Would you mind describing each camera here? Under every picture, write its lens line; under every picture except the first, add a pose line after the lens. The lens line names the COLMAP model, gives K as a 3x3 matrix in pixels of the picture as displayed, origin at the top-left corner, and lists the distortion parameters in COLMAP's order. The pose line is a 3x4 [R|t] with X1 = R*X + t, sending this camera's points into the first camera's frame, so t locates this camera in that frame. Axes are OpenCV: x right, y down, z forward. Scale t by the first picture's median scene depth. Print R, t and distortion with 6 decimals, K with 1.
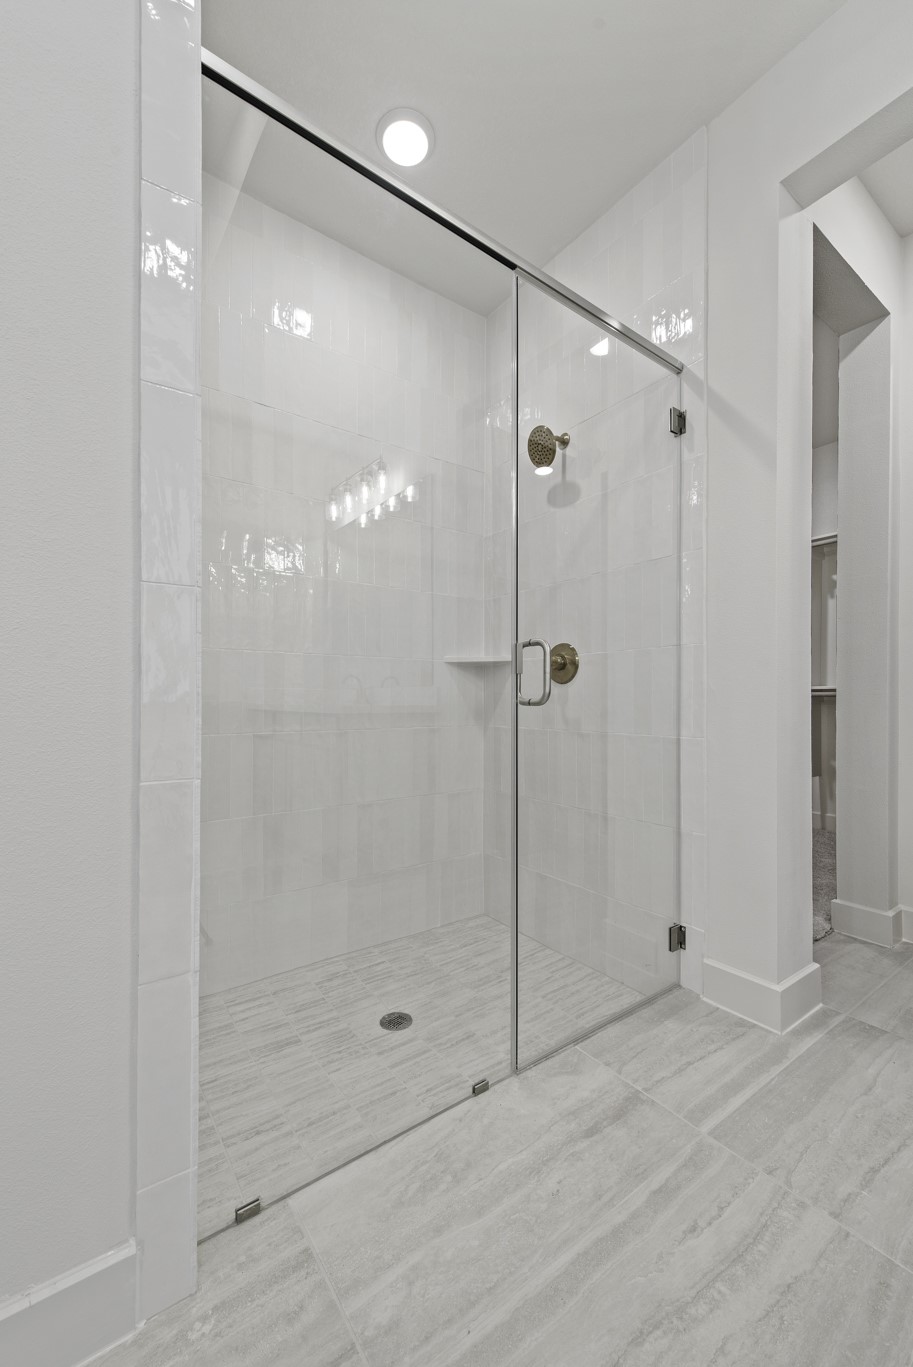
lens RADIAL K [[538.5, 0, 452.6], [0, 538.5, 695.4], [0, 0, 1]] dist [0.002766, 0.000099]
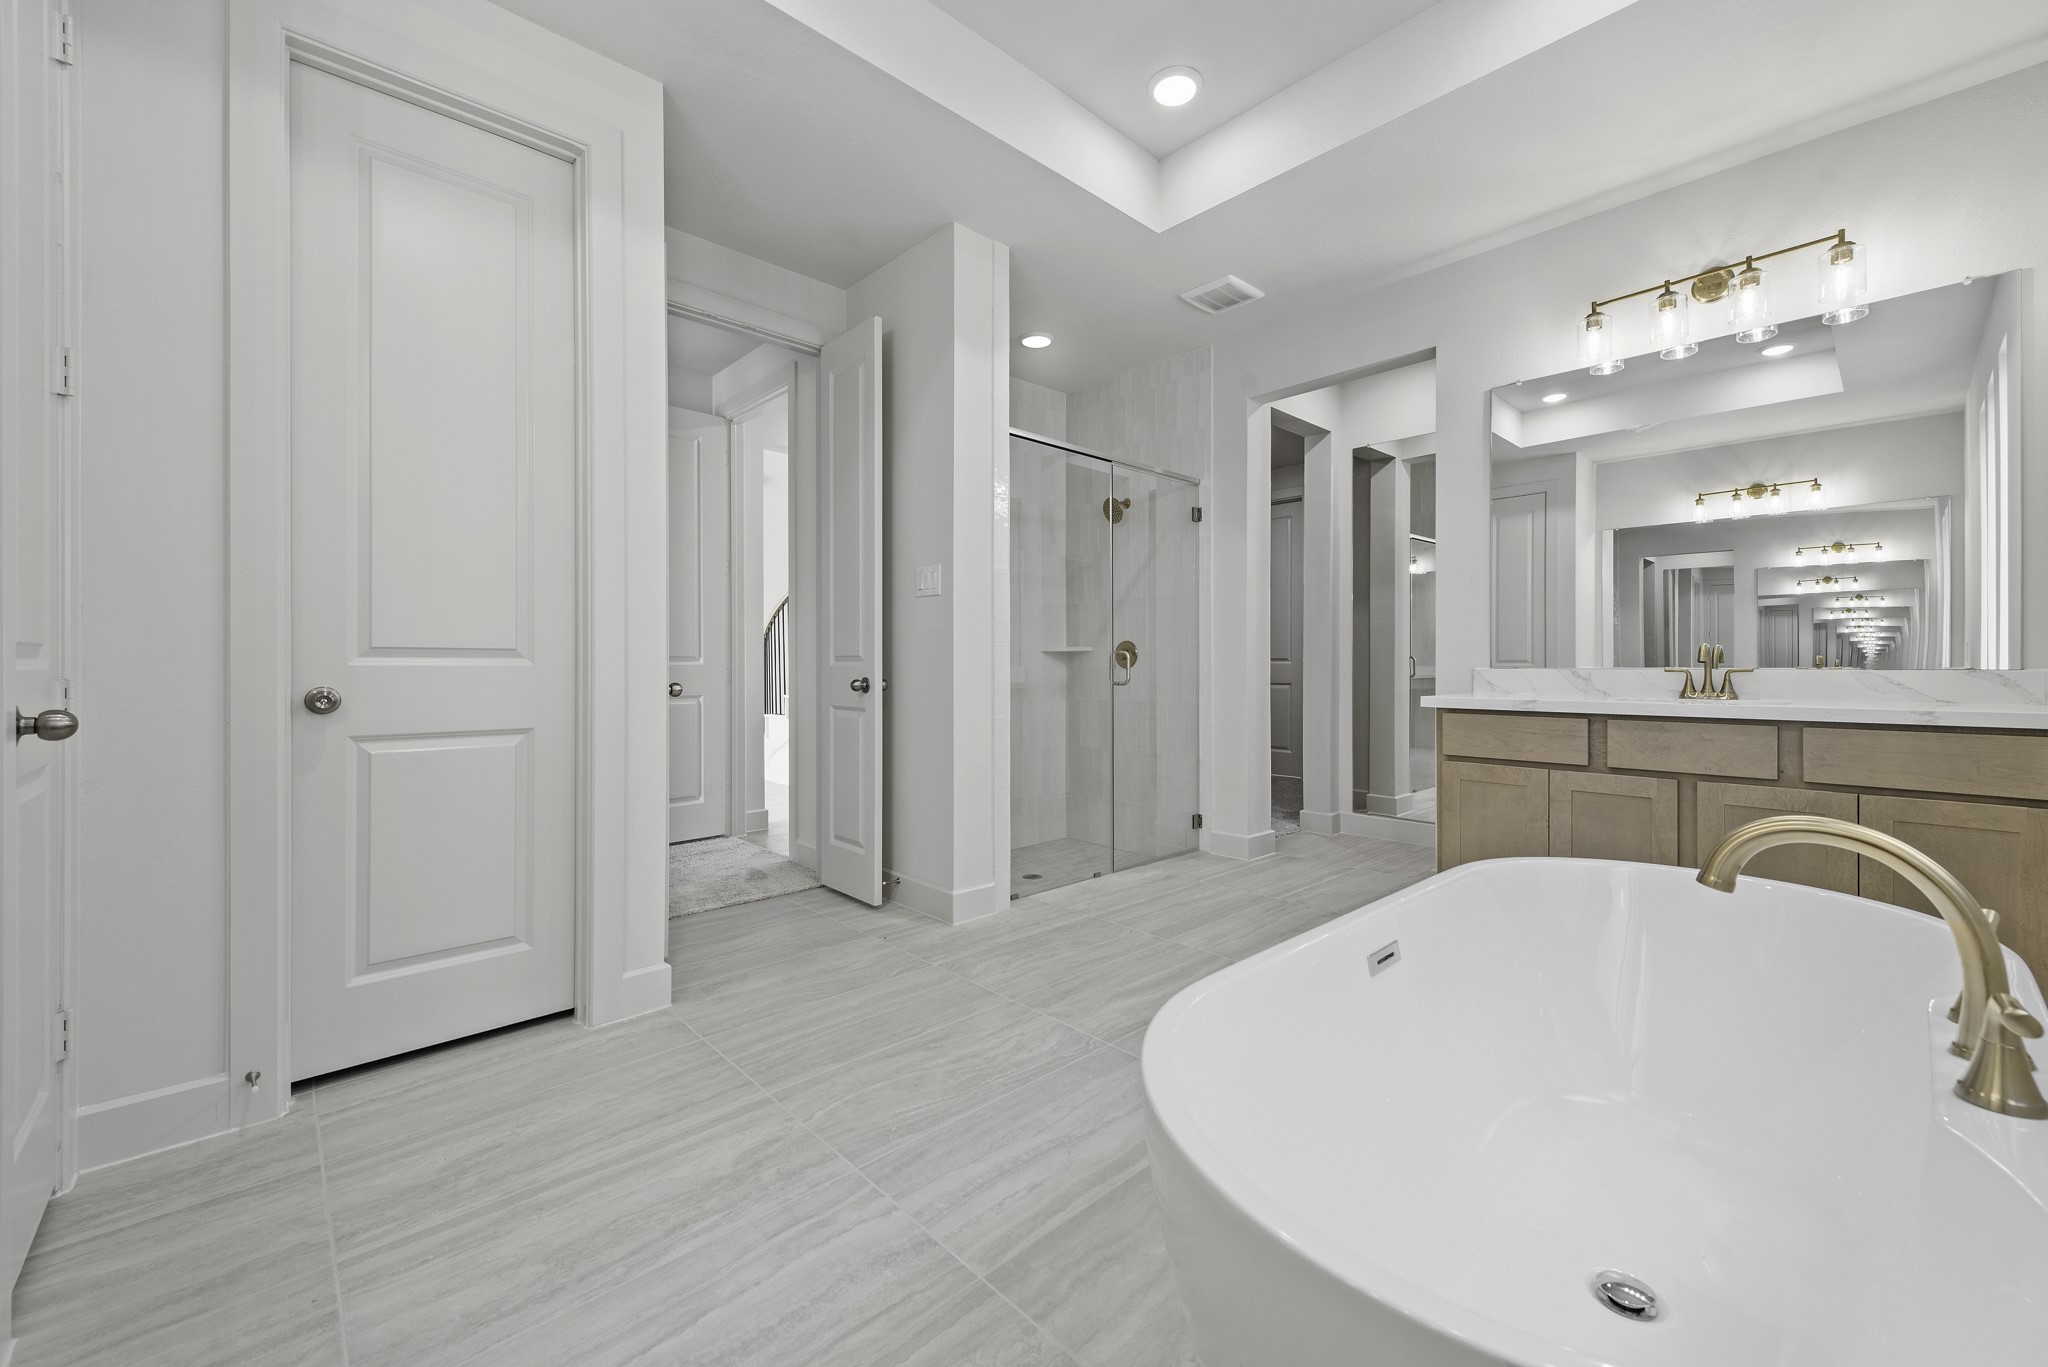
lens RADIAL K [[806.8, 0, 1025.8], [0, 806.8, 671.0], [0, 0, 1]] dist [0.002766, 0.000099]
pose [[0.990976, -0.009290, 0.133715, -0.449164], [0.007855, 0.999906, 0.011258, -0.051518], [-0.133807, -0.010107, 0.990956, -1.432808]]
